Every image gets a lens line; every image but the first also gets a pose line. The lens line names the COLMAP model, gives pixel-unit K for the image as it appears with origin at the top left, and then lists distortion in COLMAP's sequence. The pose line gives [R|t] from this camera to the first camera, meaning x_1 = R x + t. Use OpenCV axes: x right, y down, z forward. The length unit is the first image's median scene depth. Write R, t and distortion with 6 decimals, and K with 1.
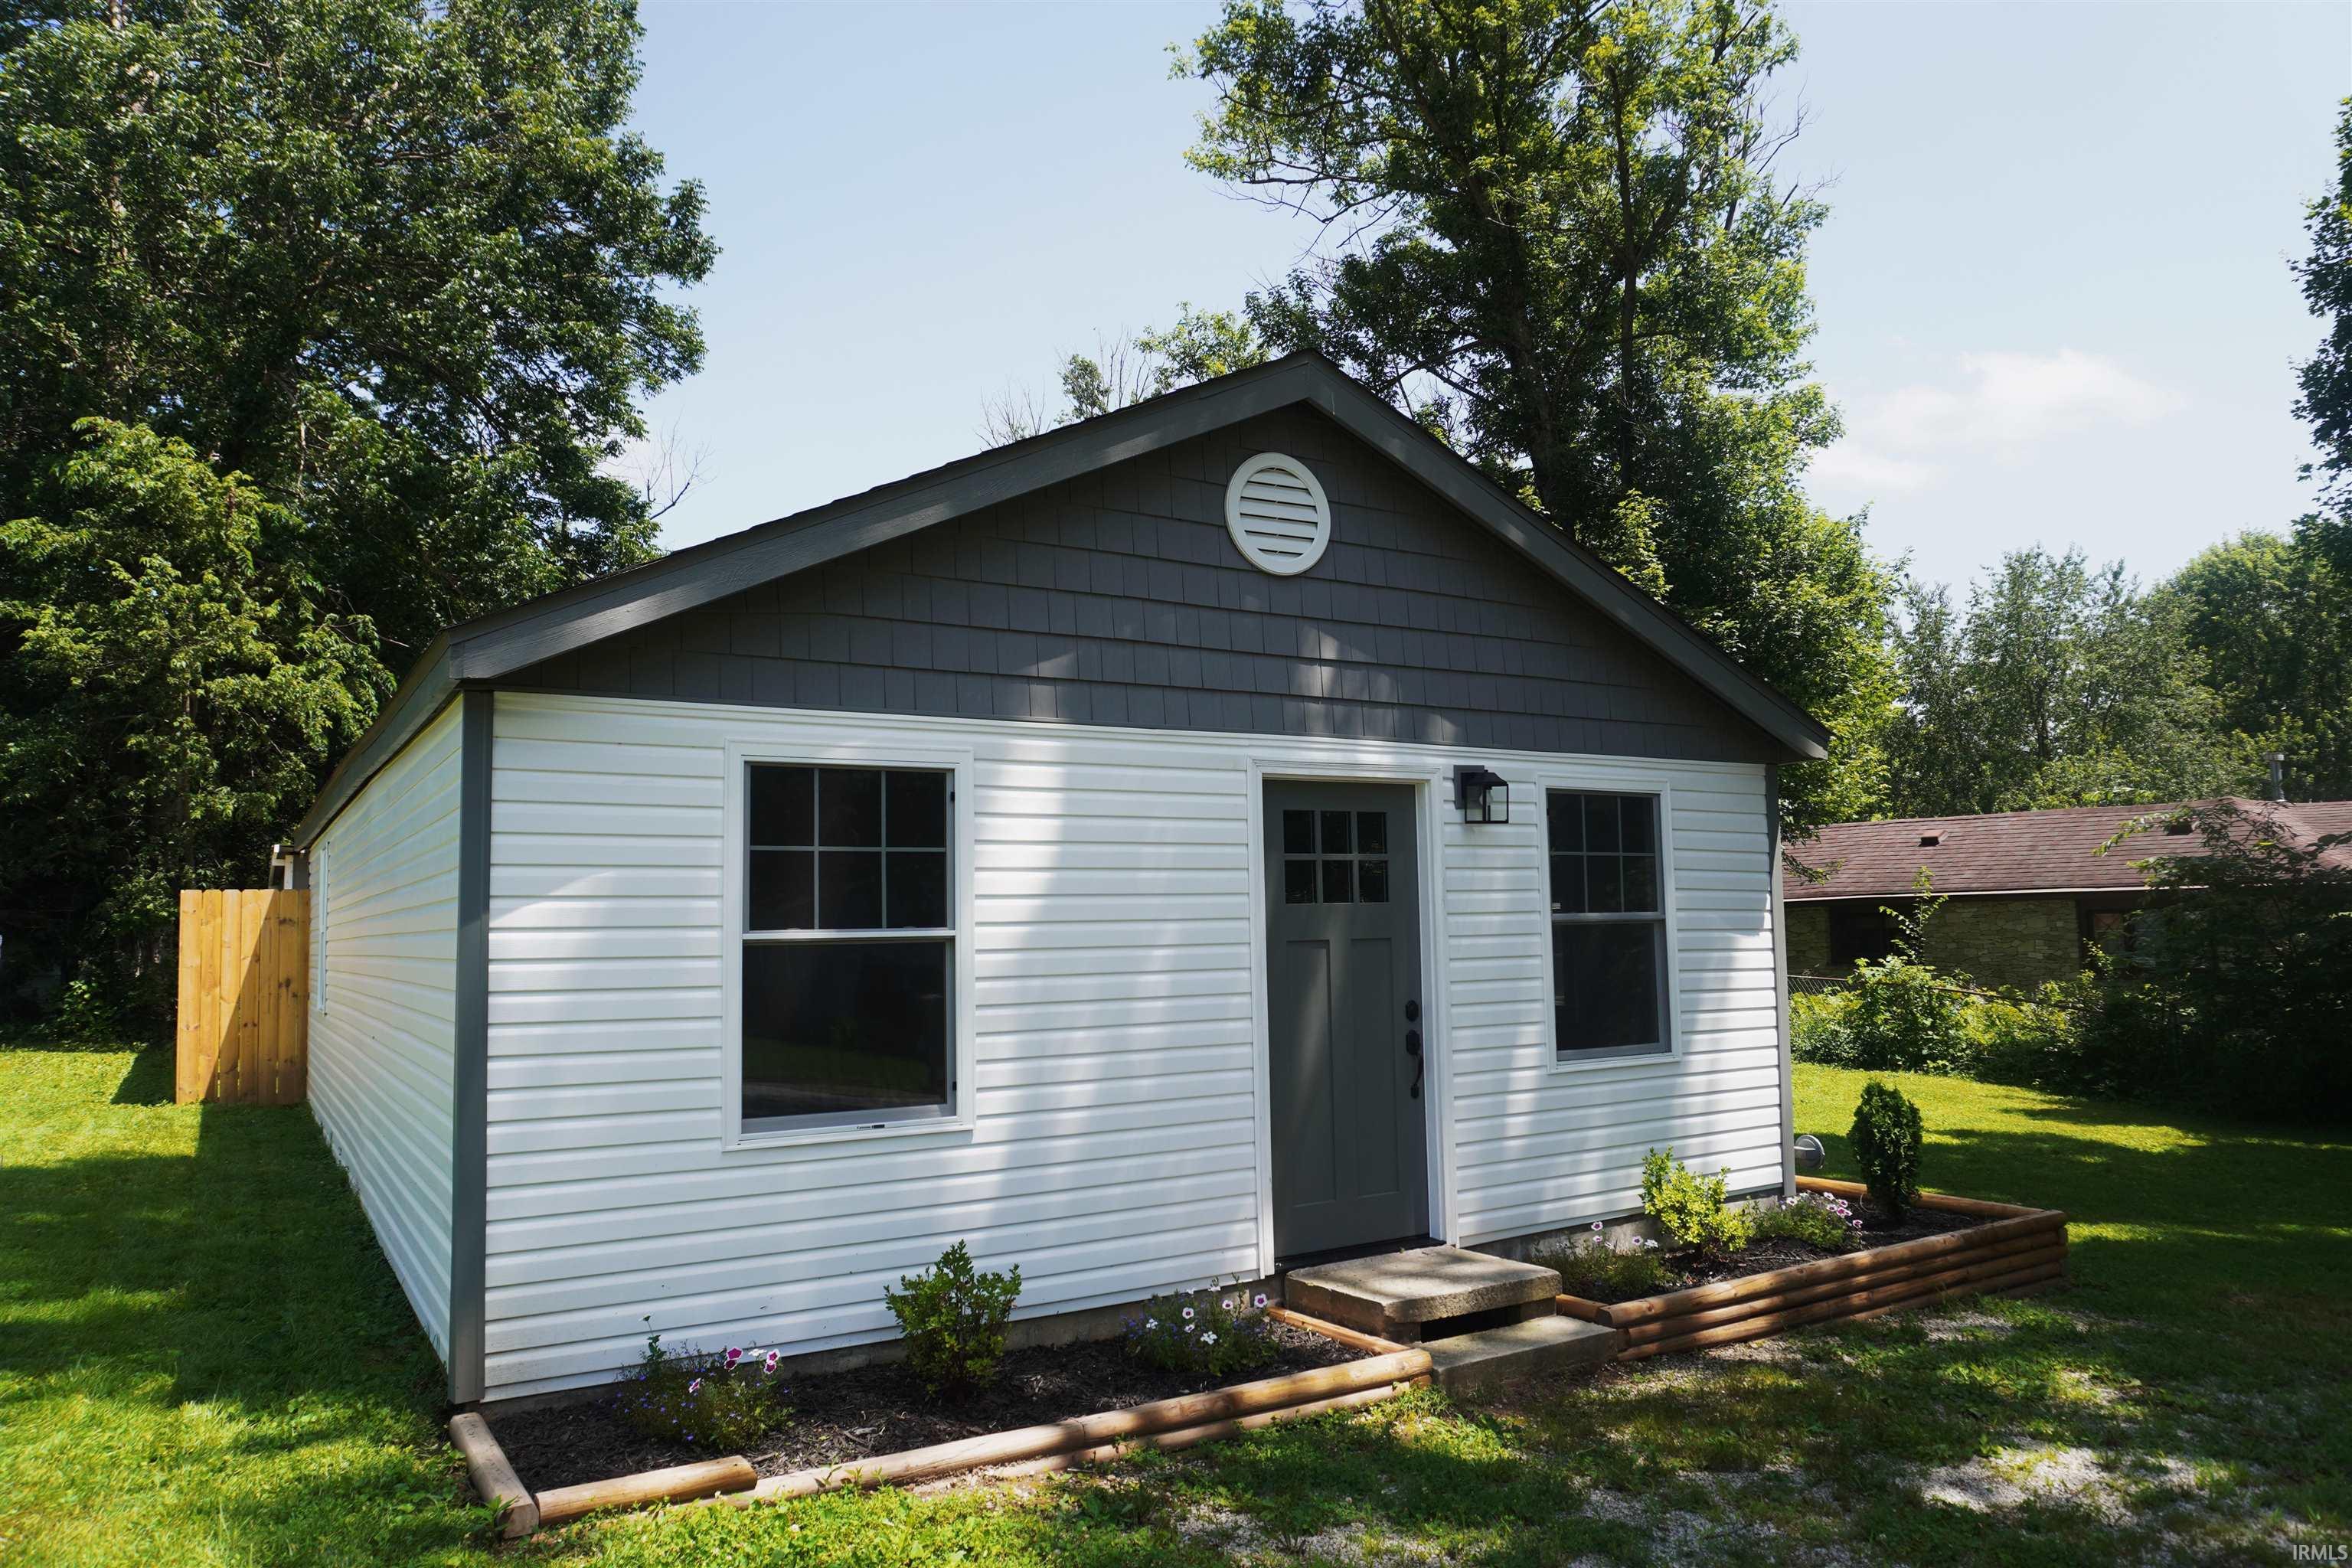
lens RADIAL K [[1592.7, 0, 1176.0], [0, 1592.7, 784.0], [0, 0, 1]] dist [-0.035028, -0.000891]
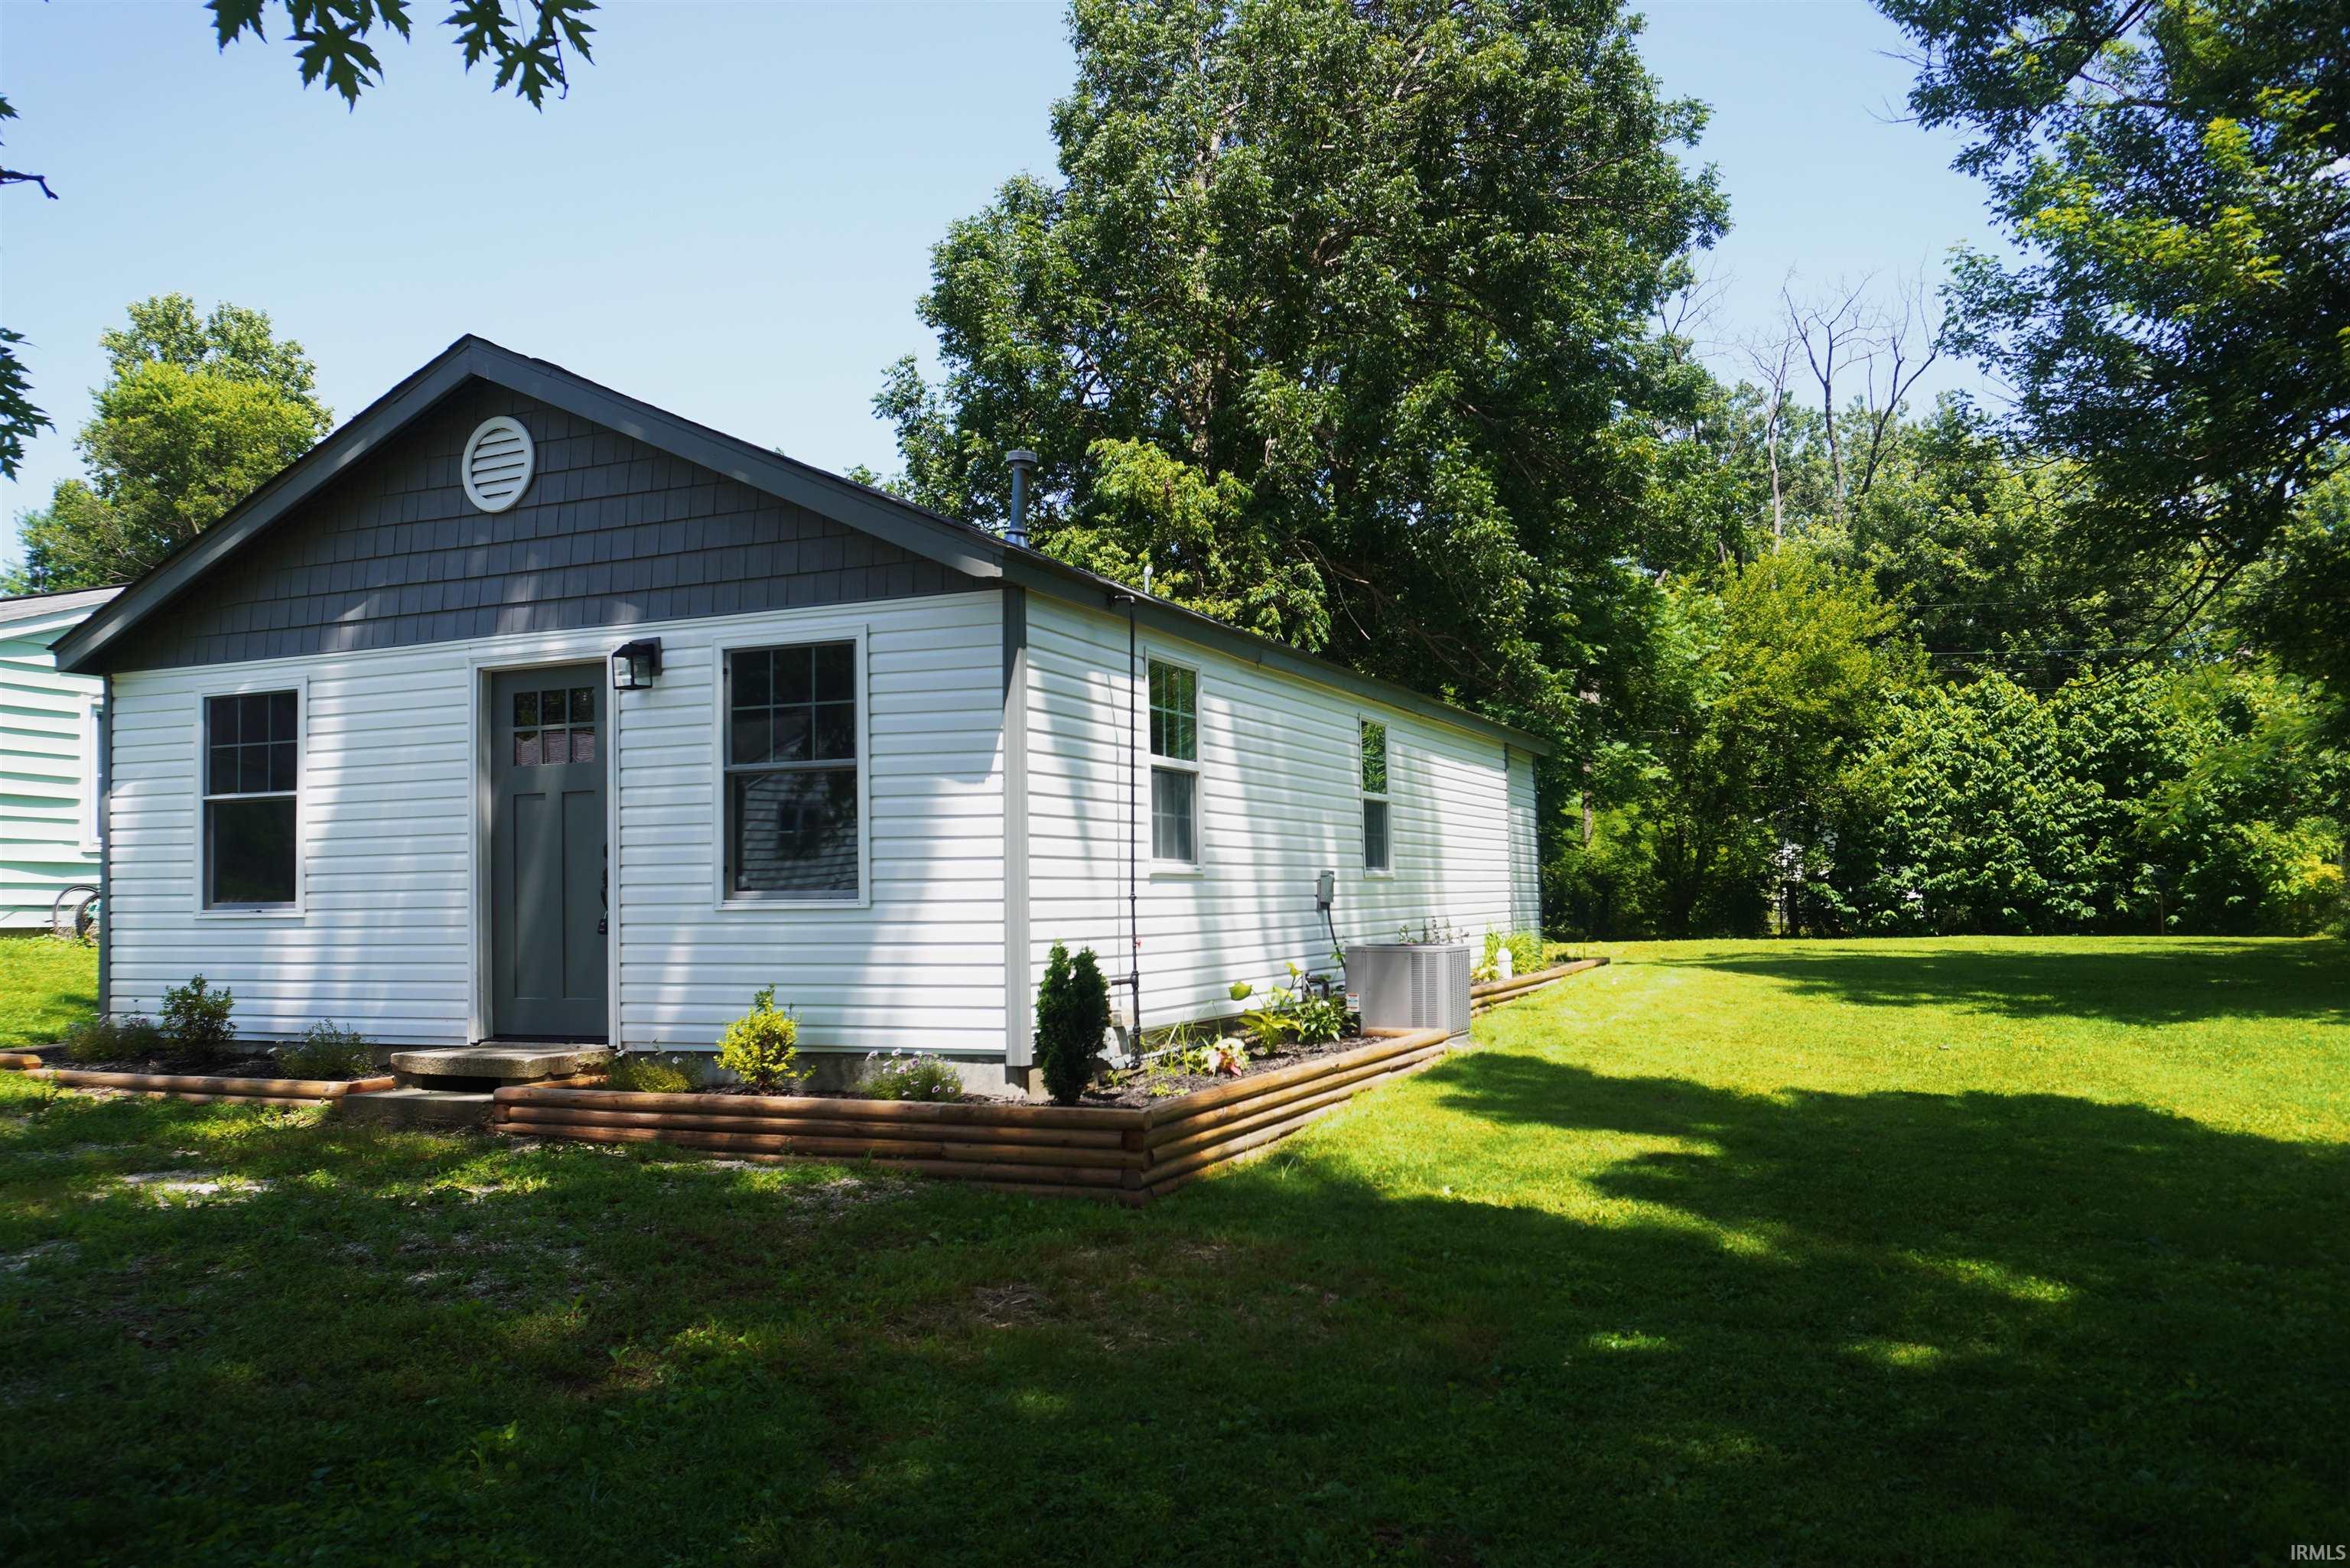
lens RADIAL K [[1753.0, 0, 1175.0], [0, 1753.0, 784.0], [0, 0, 1]] dist [-0.020787, 0.000529]
pose [[0.572370, -0.039460, -0.819045, 1.468335], [0.079583, 0.996799, 0.007591, 0.116245], [0.816124, -0.069526, 0.573679, 0.596118]]
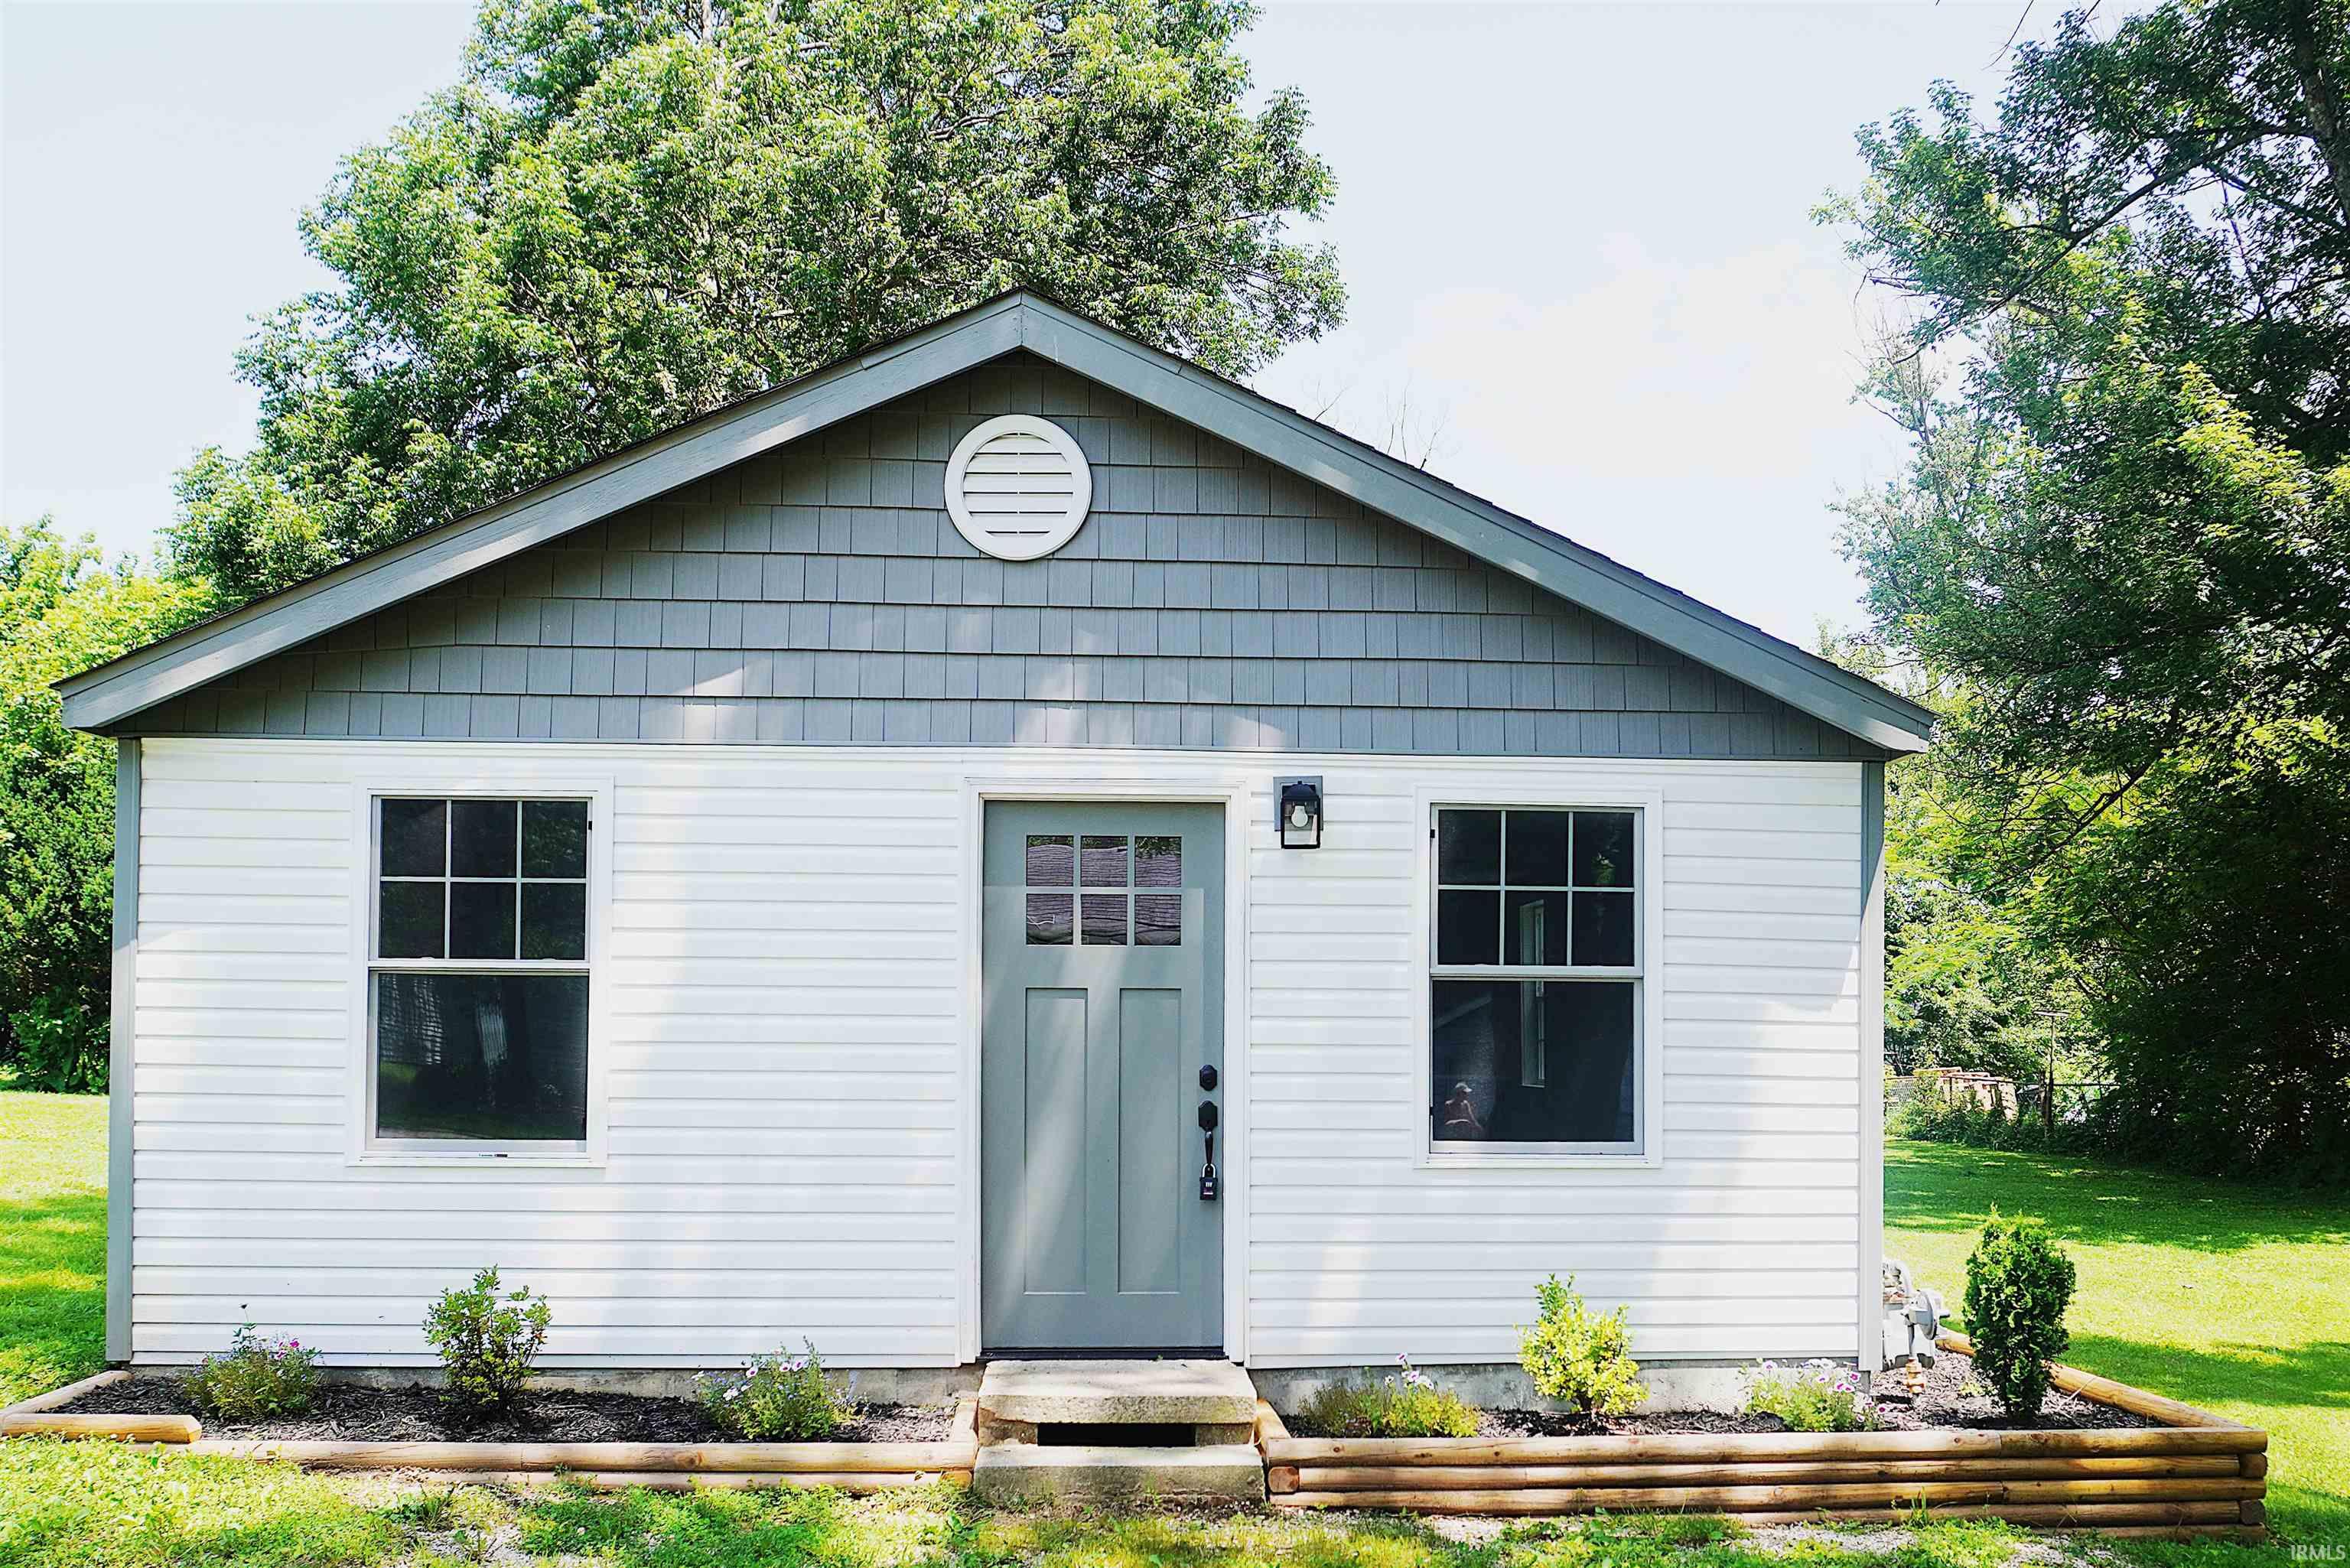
lens RADIAL K [[2102.6, 0, 1184.2], [0, 2102.6, 961.4], [0, 0, 1]] dist [-0.042740, 0.012549]
pose [[0.877253, 0.009616, -0.479933, 0.657712], [0.018405, 0.998390, 0.053645, 0.023970], [0.479676, -0.055894, 0.875664, 0.044908]]
